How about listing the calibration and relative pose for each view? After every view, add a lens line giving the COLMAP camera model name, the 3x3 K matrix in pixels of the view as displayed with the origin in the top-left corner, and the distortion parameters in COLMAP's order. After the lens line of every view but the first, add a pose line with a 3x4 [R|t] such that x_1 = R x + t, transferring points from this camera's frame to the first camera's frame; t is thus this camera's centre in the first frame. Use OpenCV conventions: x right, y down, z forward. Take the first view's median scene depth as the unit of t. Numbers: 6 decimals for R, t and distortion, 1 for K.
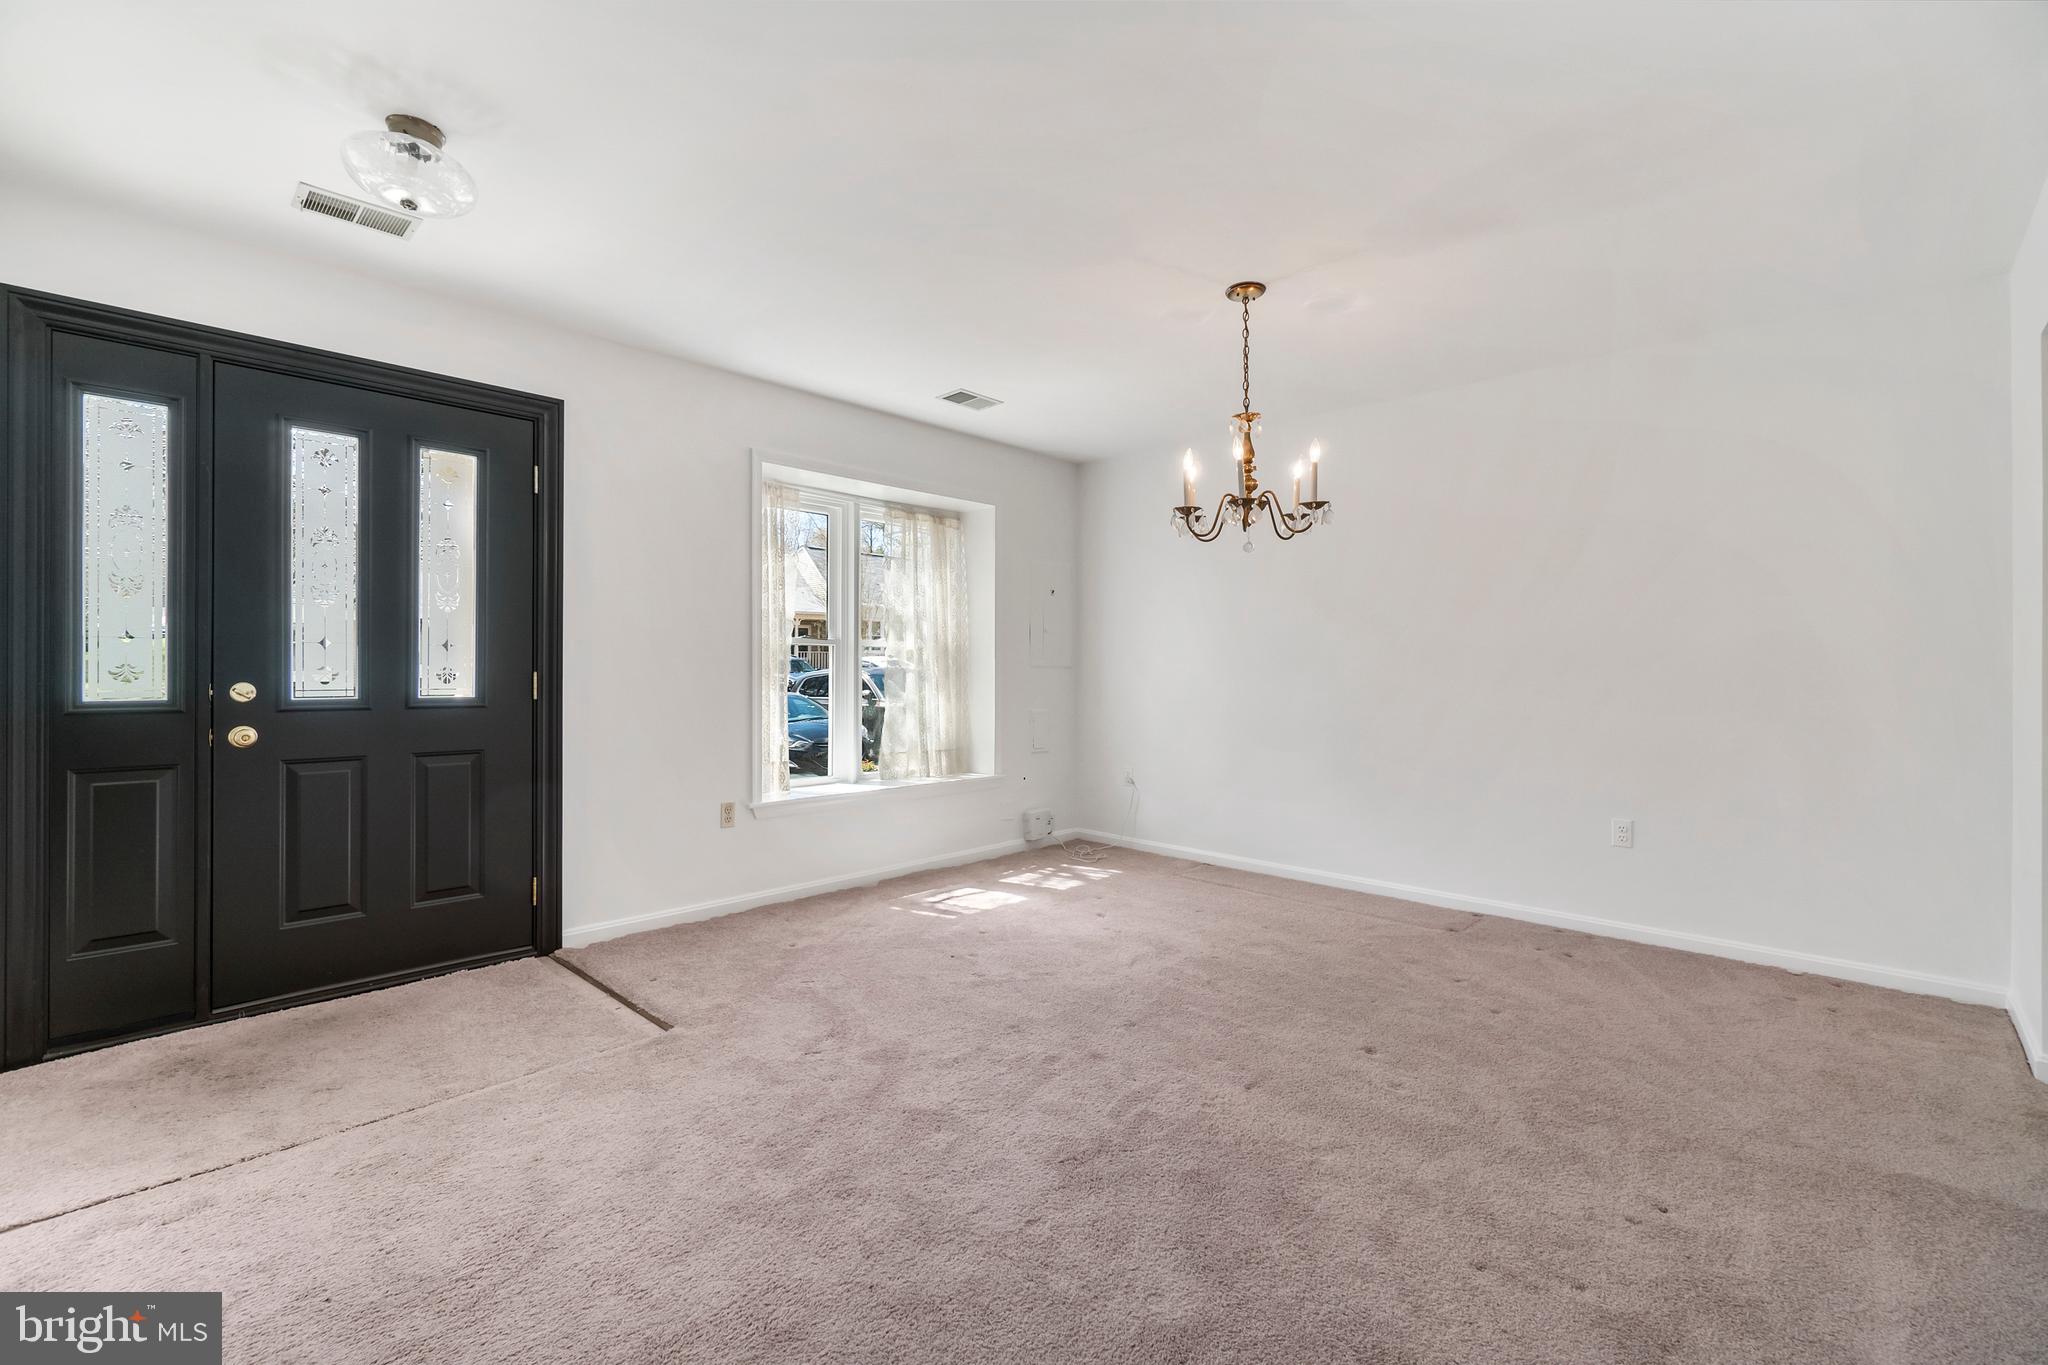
lens RADIAL K [[892.6, 0, 1015.5], [0, 892.6, 674.3], [0, 0, 1]] dist [-0.000655, 0.000473]
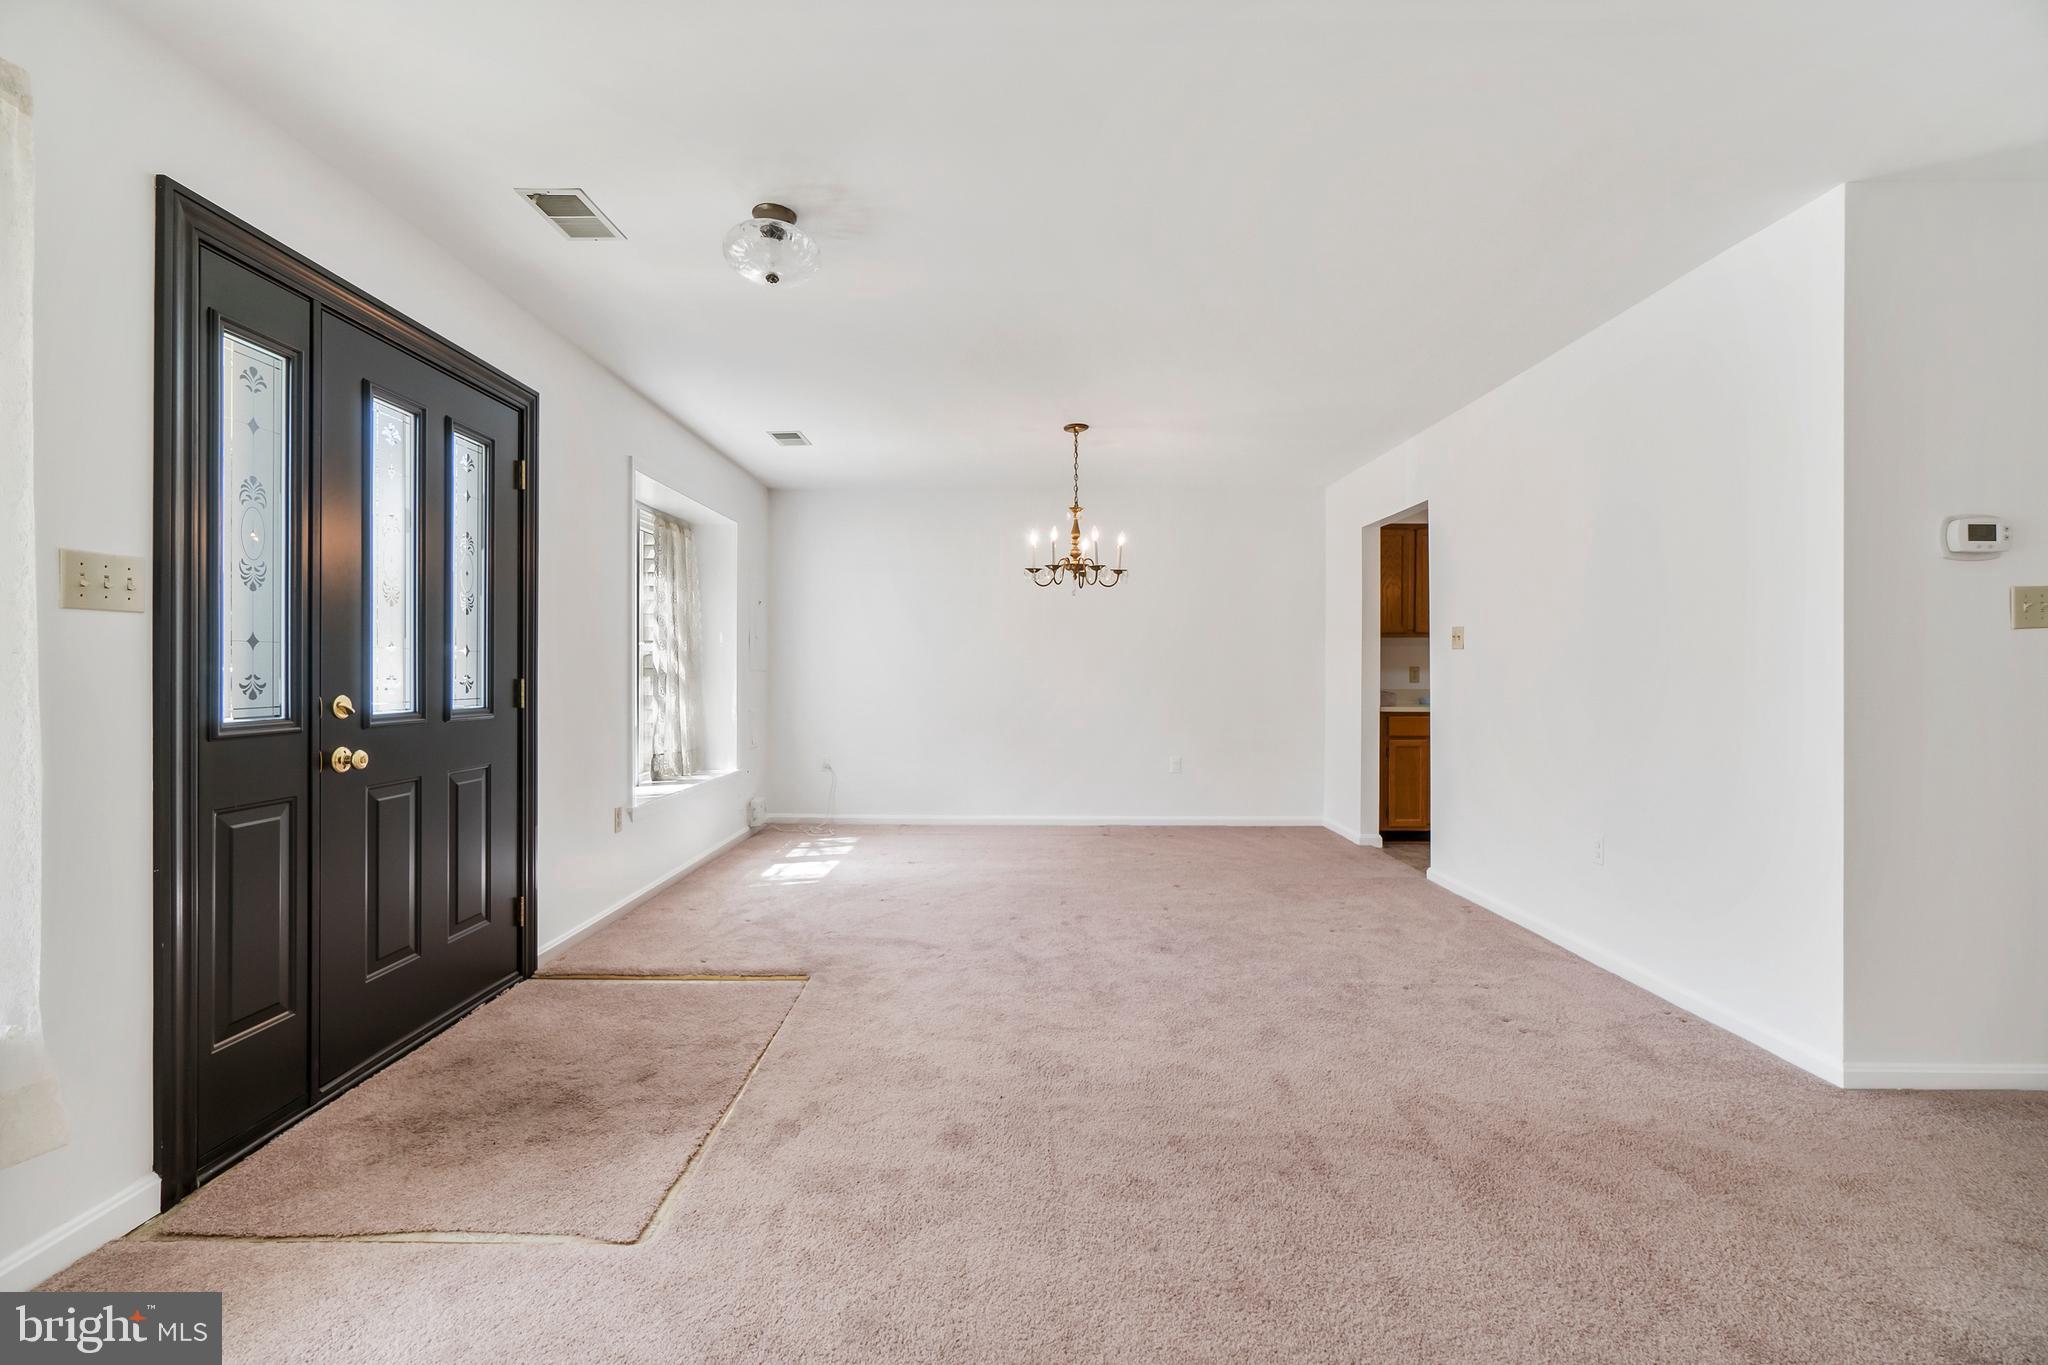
lens RADIAL K [[892.6, 0, 1037.3], [0, 892.6, 670.4], [0, 0, 1]] dist [-0.000655, 0.000473]
pose [[0.708273, -0.005331, 0.705918, -0.894254], [0.006996, 0.999975, 0.000533, -0.008695], [-0.705904, 0.004562, 0.708293, -0.055208]]
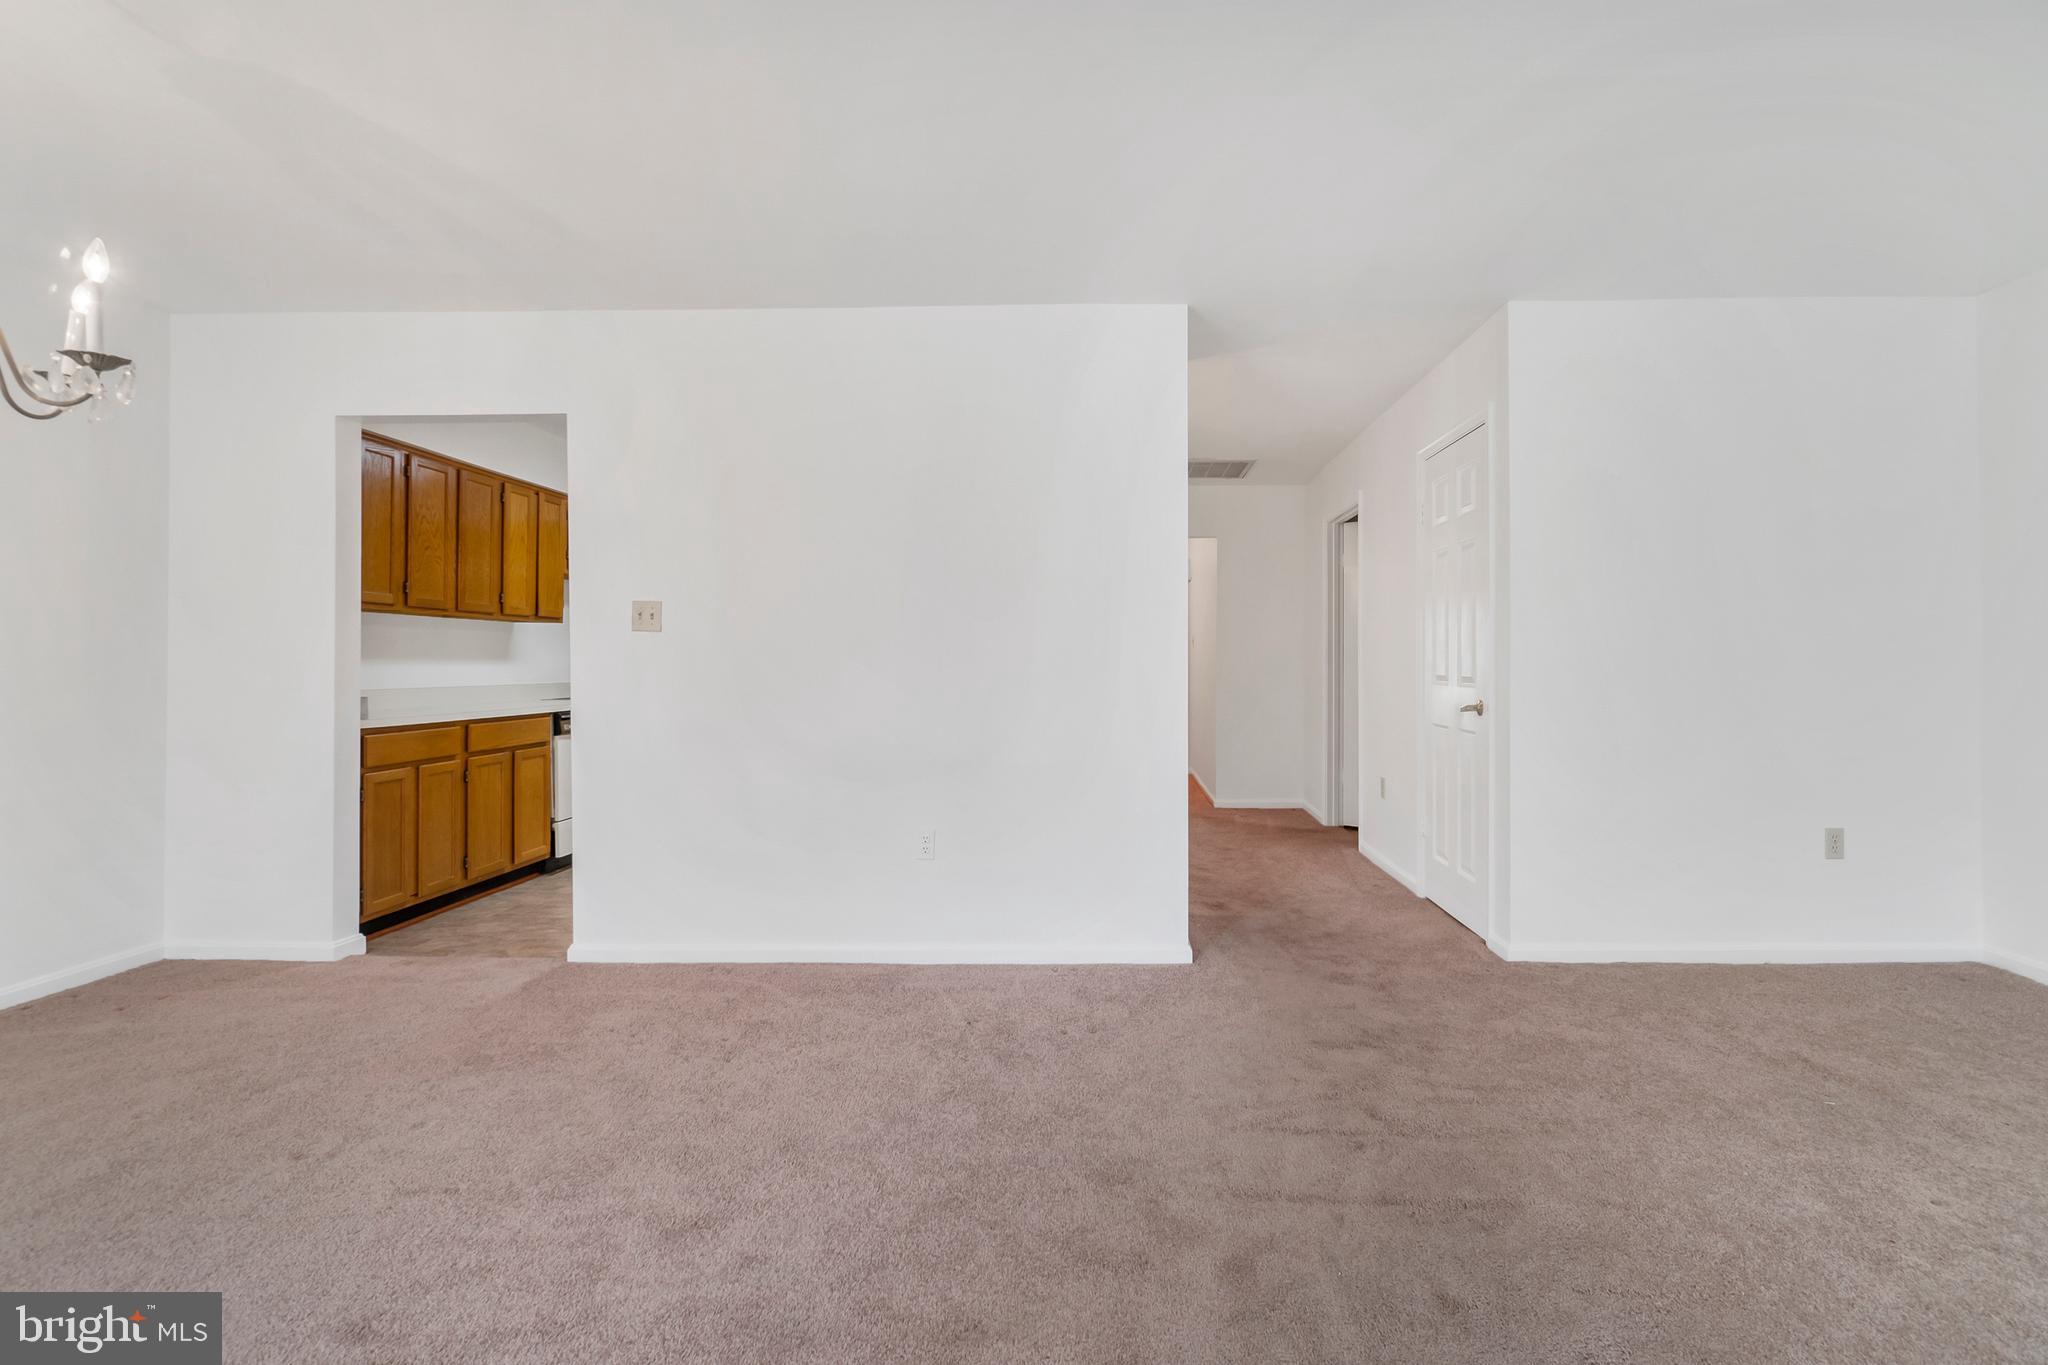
lens RADIAL K [[892.6, 0, 1014.8], [0, 892.6, 664.8], [0, 0, 1]] dist [-0.000655, 0.000473]
pose [[-0.678333, -0.003532, 0.734746, -0.479561], [0.001498, 0.999980, 0.006190, -0.002485], [-0.734753, 0.005300, -0.678314, 0.872302]]
